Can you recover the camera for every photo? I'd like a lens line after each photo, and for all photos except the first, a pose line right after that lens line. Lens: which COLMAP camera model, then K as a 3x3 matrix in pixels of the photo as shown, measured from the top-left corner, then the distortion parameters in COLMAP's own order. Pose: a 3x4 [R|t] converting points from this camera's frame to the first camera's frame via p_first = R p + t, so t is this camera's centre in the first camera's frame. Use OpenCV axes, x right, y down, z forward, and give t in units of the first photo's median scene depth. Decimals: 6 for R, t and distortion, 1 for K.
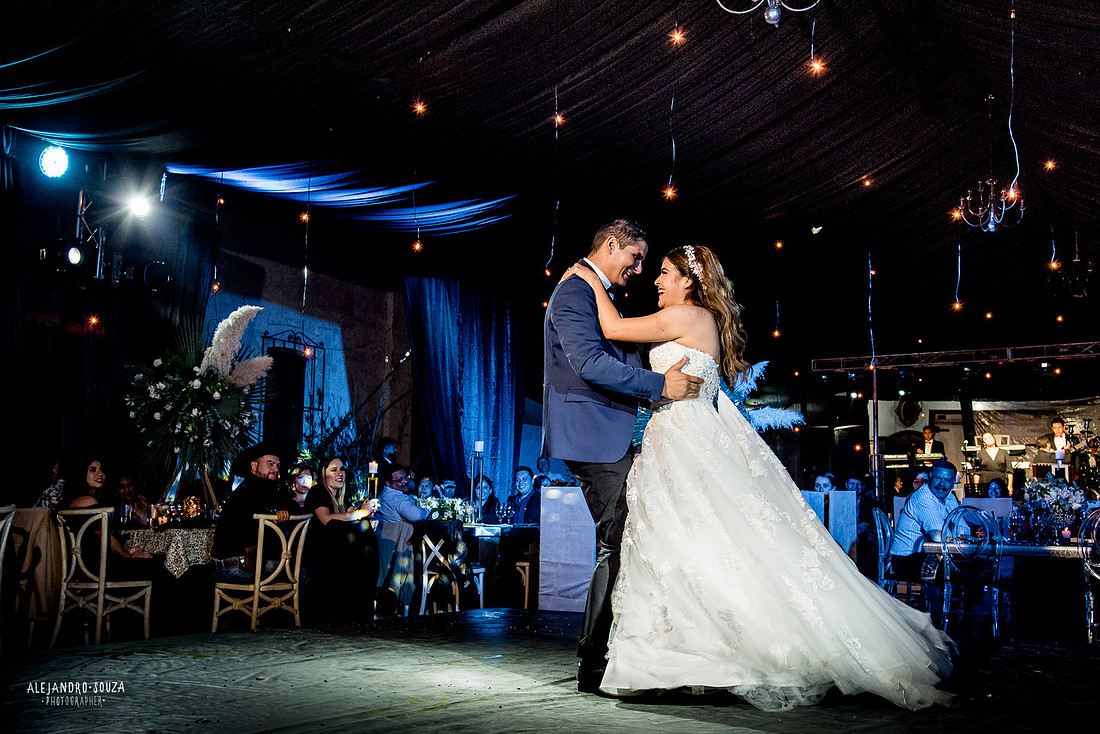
lens RADIAL K [[1295.5, 0, 550.0], [0, 1295.5, 367.0], [0, 0, 1]] dist [0.013838, 0.021593]
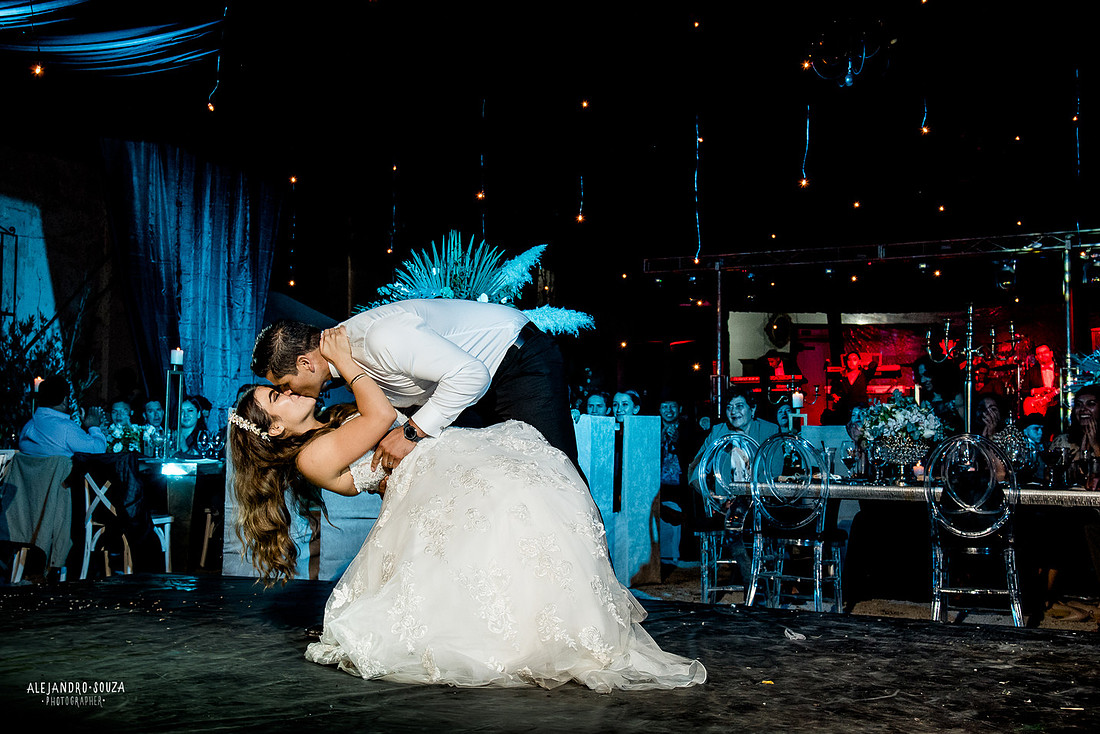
lens RADIAL K [[1386.7, 0, 550.0], [0, 1386.7, 367.0], [0, 0, 1]] dist [0.061336, 0.028223]
pose [[0.997679, 0.004937, 0.067914, 0.107591], [-0.008304, 0.998745, 0.049383, 0.024915], [-0.067585, -0.049832, 0.996468, 0.172281]]
